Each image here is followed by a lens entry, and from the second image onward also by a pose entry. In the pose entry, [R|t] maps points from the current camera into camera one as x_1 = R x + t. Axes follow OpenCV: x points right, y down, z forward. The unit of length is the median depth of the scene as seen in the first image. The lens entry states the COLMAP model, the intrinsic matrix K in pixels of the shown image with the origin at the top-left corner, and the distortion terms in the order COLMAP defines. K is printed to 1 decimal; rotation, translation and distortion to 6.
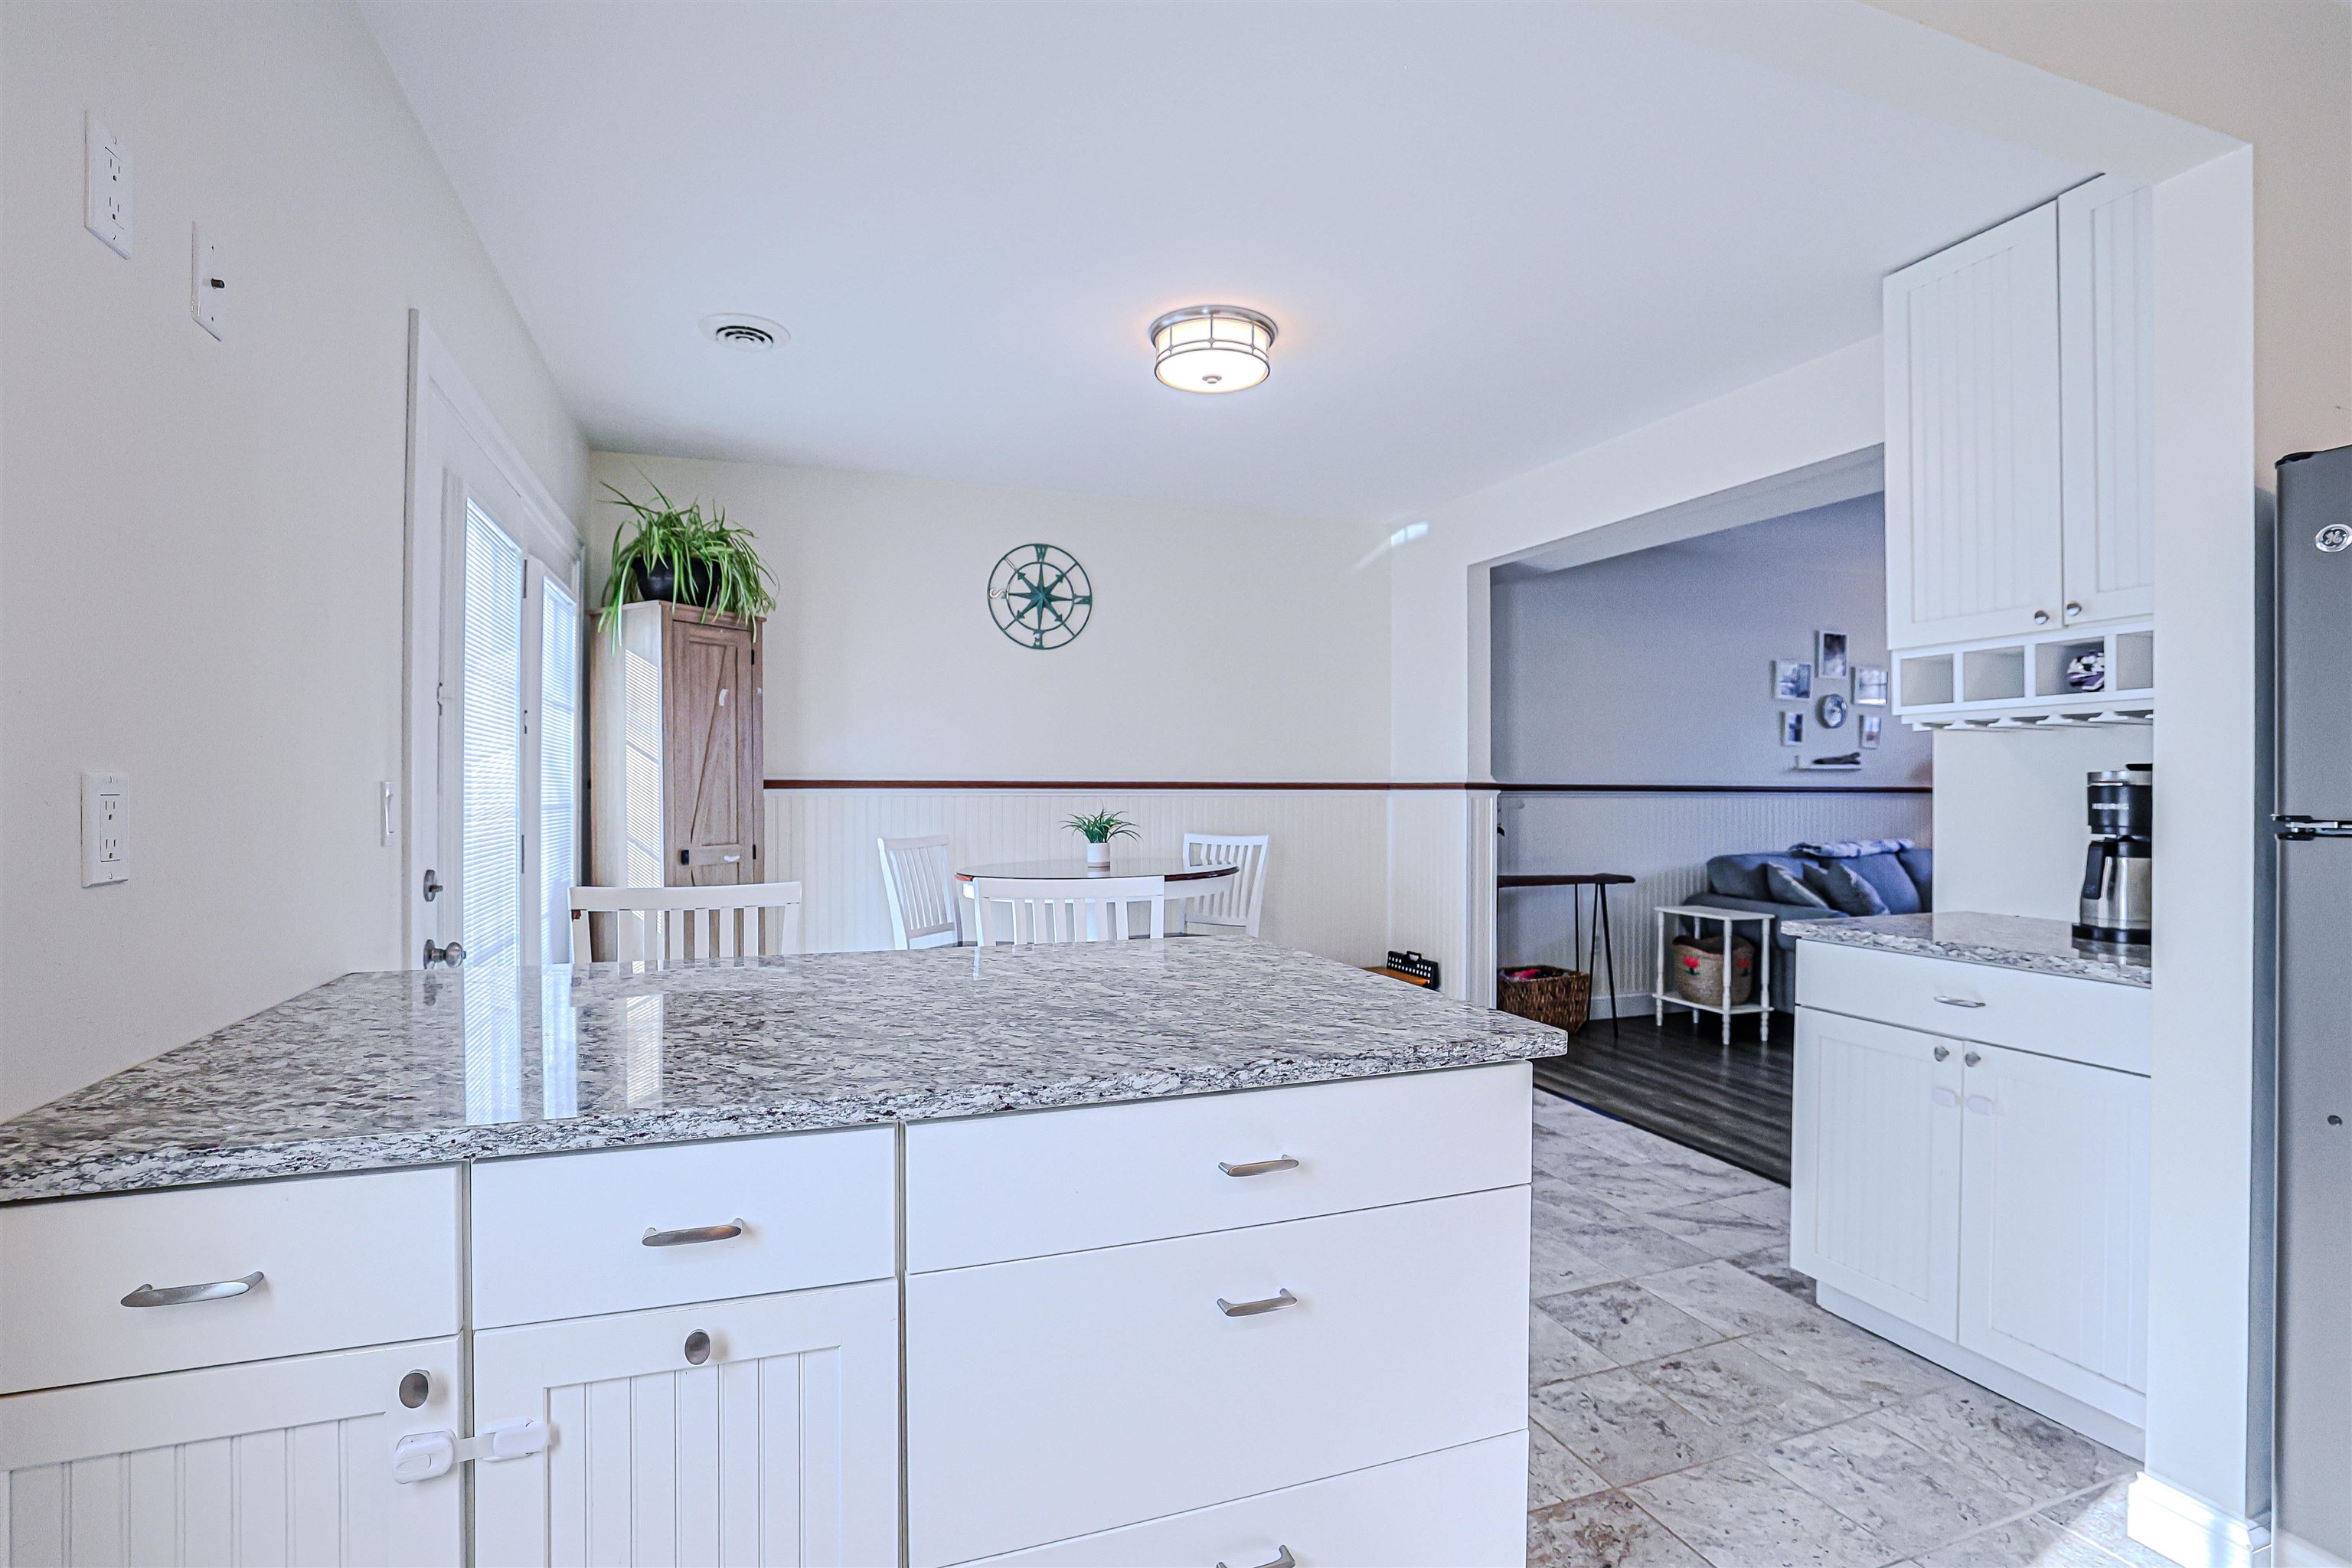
lens RADIAL K [[1092.3, 0, 1119.5], [0, 1092.3, 755.8], [0, 0, 1]] dist [-0.017685, 0.000610]
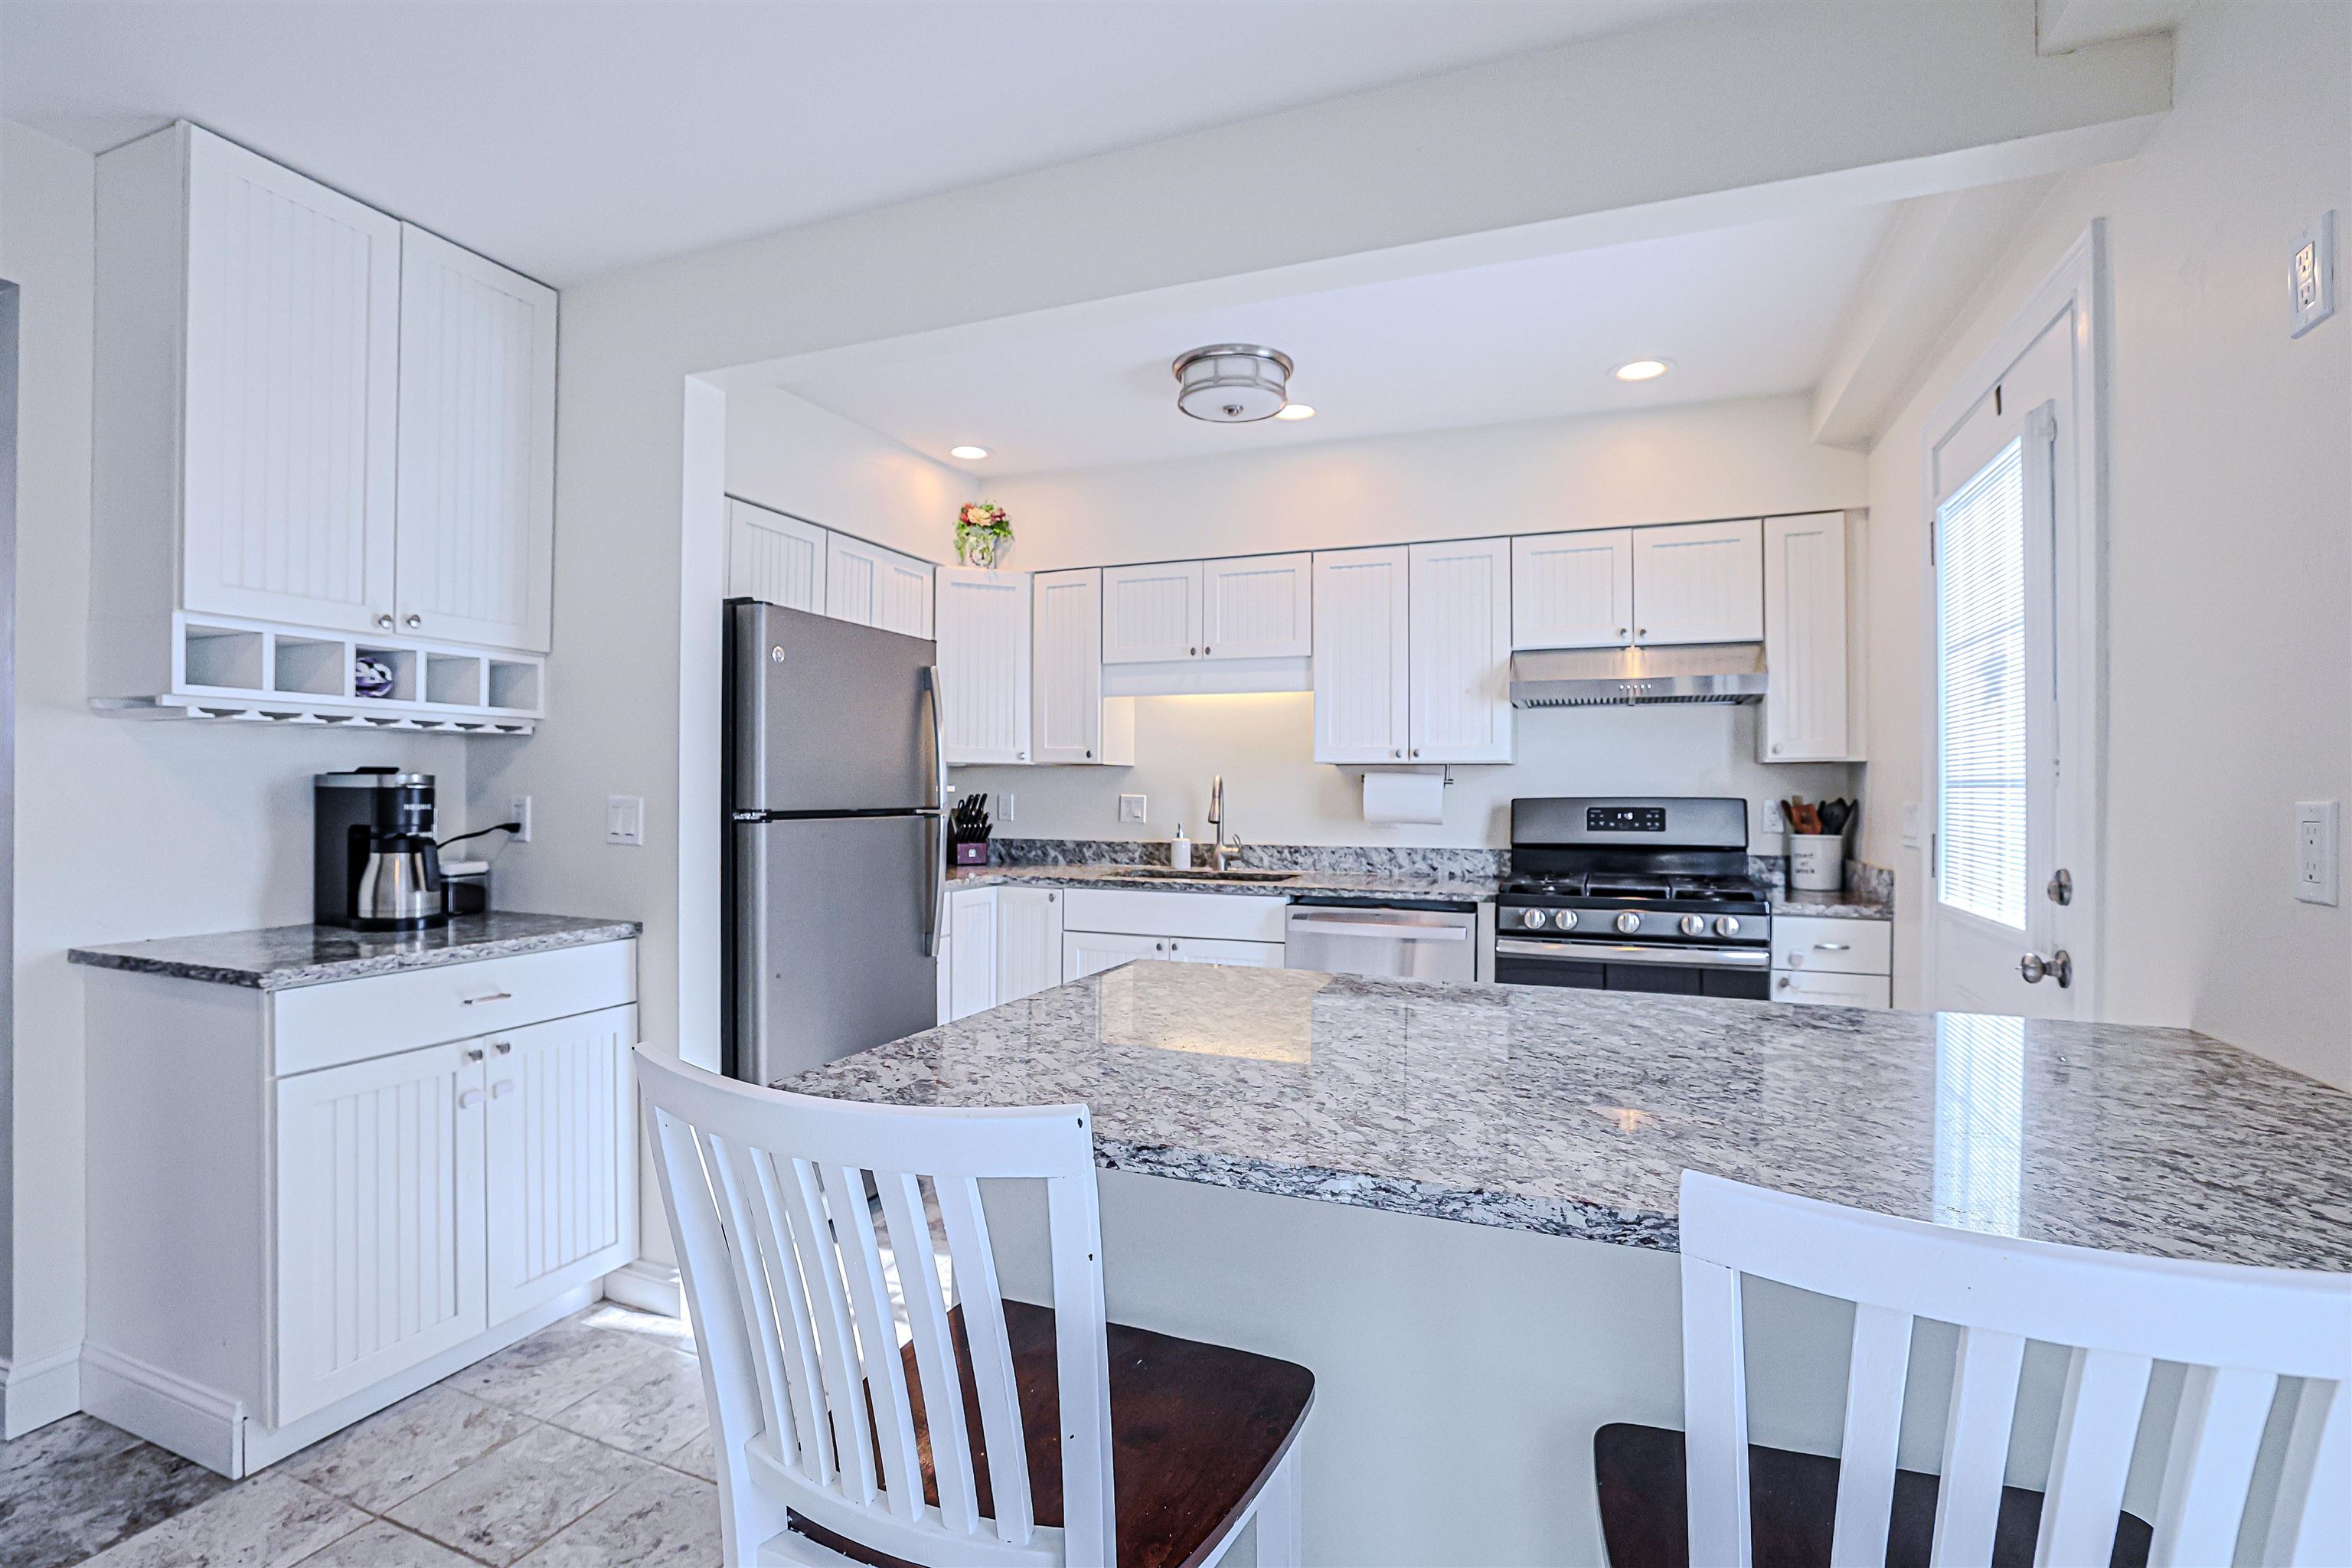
lens RADIAL K [[1084.3, 0, 1183.2], [0, 1084.3, 790.5], [0, 0, 1]] dist [-0.040534, 0.018317]
pose [[-0.766410, -0.004907, 0.642333, -0.177868], [-0.026268, 0.999374, -0.023707, 0.016892], [-0.641815, -0.035042, -0.766059, 0.633282]]
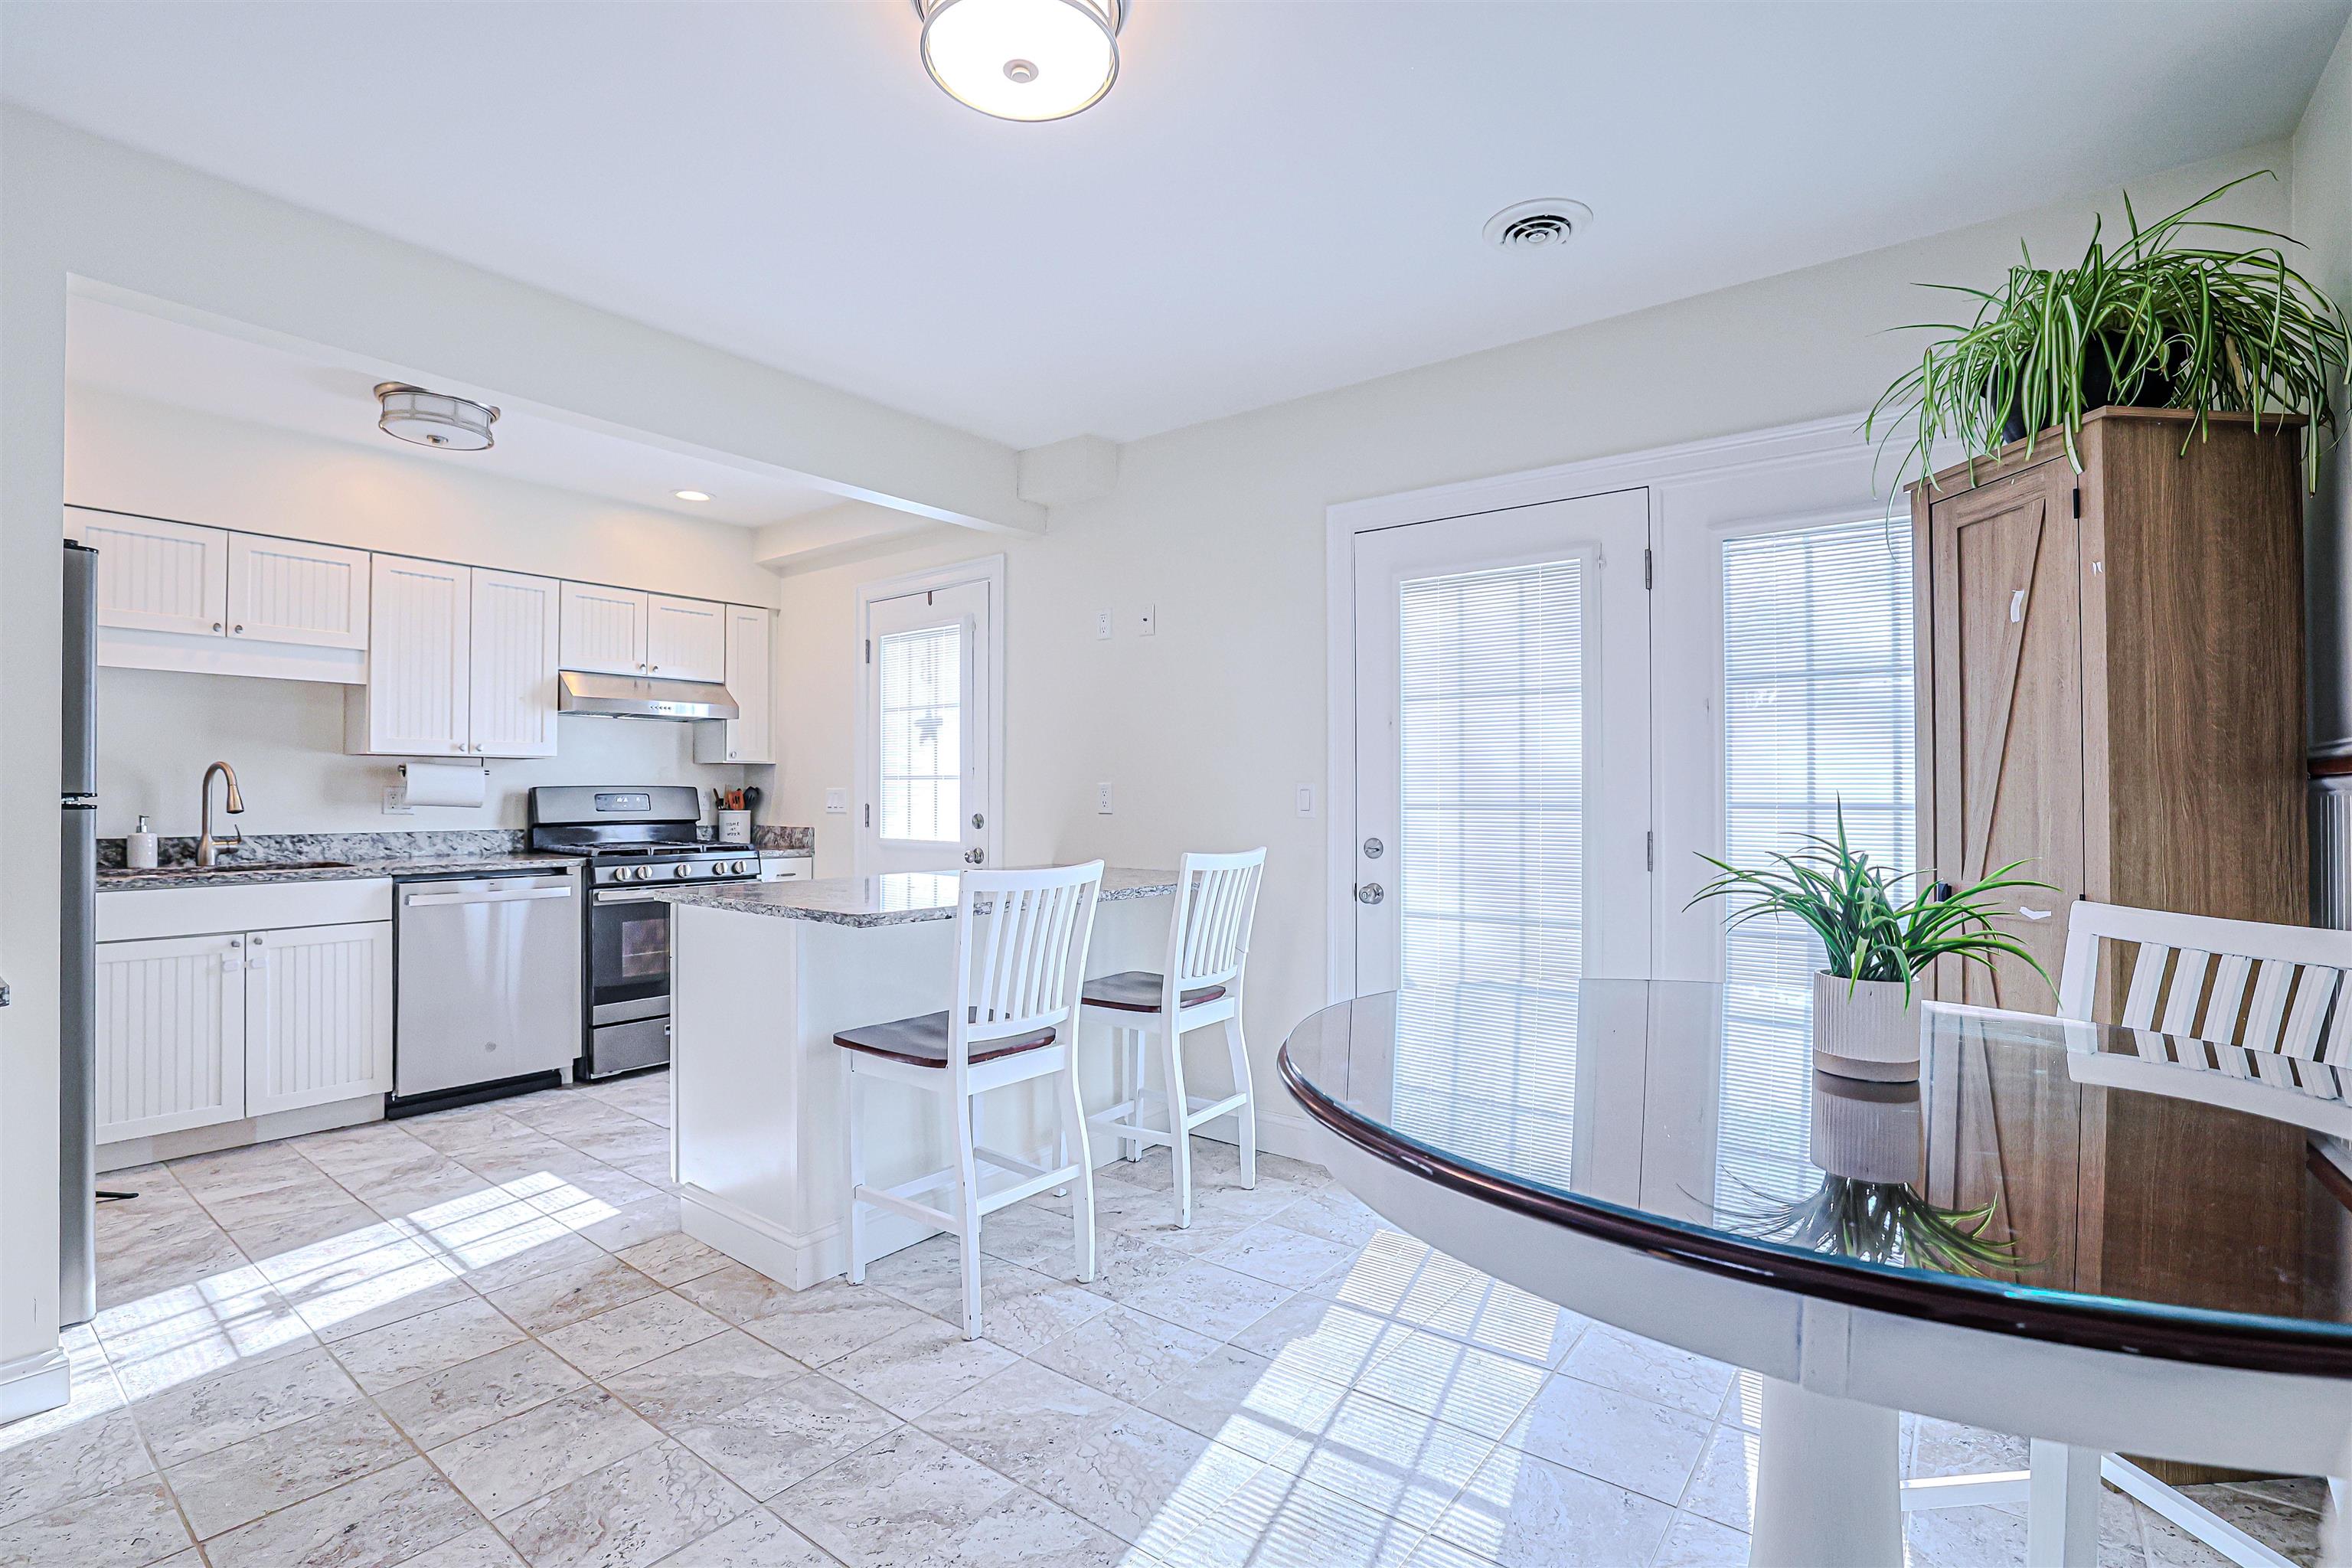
lens RADIAL K [[1084.3, 0, 1183.2], [0, 1084.3, 790.5], [0, 0, 1]] dist [-0.040534, 0.018317]
pose [[-0.826616, -0.005993, -0.562734, 0.219903], [0.013687, 0.999433, -0.030750, 0.039378], [0.562599, -0.033120, -0.826066, 1.011117]]
